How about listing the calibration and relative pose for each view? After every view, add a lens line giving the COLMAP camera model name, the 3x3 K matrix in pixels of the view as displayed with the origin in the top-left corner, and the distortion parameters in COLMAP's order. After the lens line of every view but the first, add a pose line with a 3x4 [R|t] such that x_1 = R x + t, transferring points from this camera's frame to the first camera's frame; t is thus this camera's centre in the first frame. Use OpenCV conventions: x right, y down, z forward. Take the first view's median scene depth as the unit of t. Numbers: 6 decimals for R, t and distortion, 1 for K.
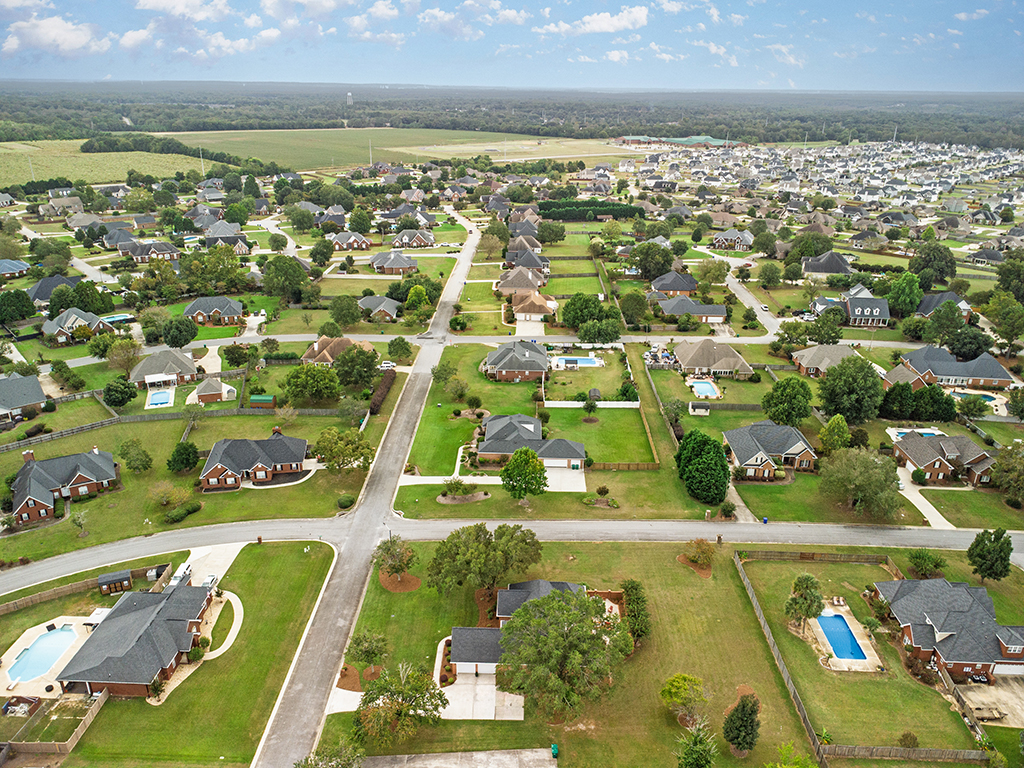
lens RADIAL K [[745.0, 0, 508.9], [0, 745.0, 383.8], [0, 0, 1]] dist [0.008763, -0.005311]
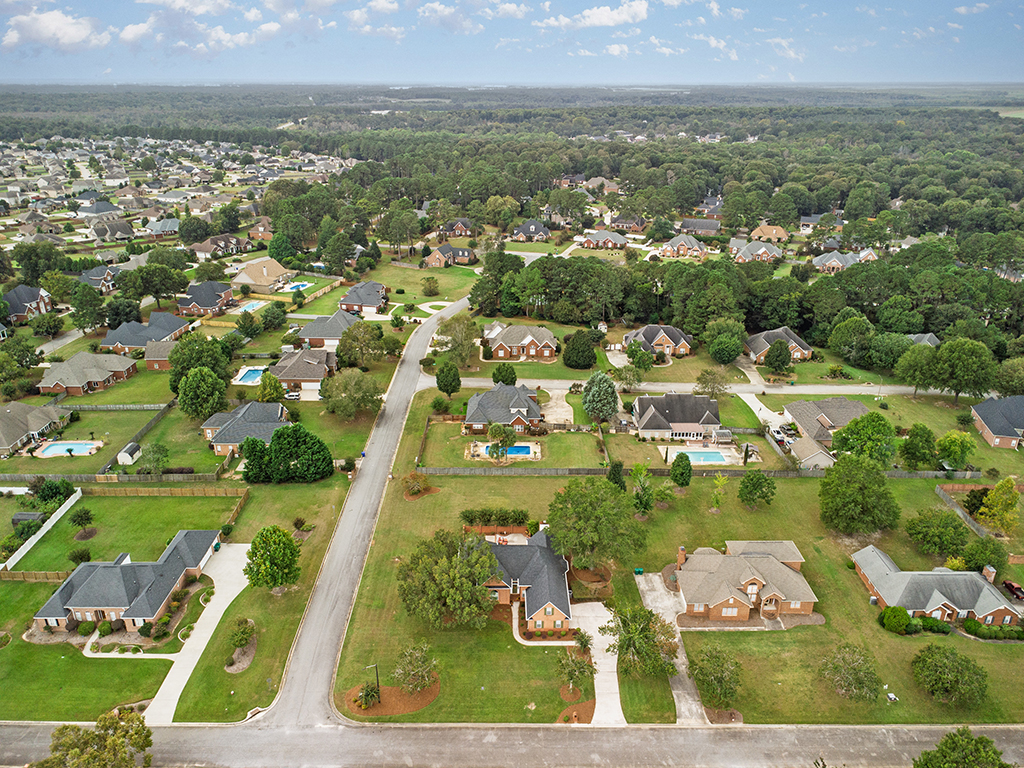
lens RADIAL K [[745.0, 0, 508.9], [0, 745.0, 383.8], [0, 0, 1]] dist [0.008763, -0.005311]
pose [[-0.037144, -0.388009, 0.920907, -0.670649], [0.370890, 0.850368, 0.373249, -0.251804], [-0.927934, 0.355419, 0.112322, 0.603703]]
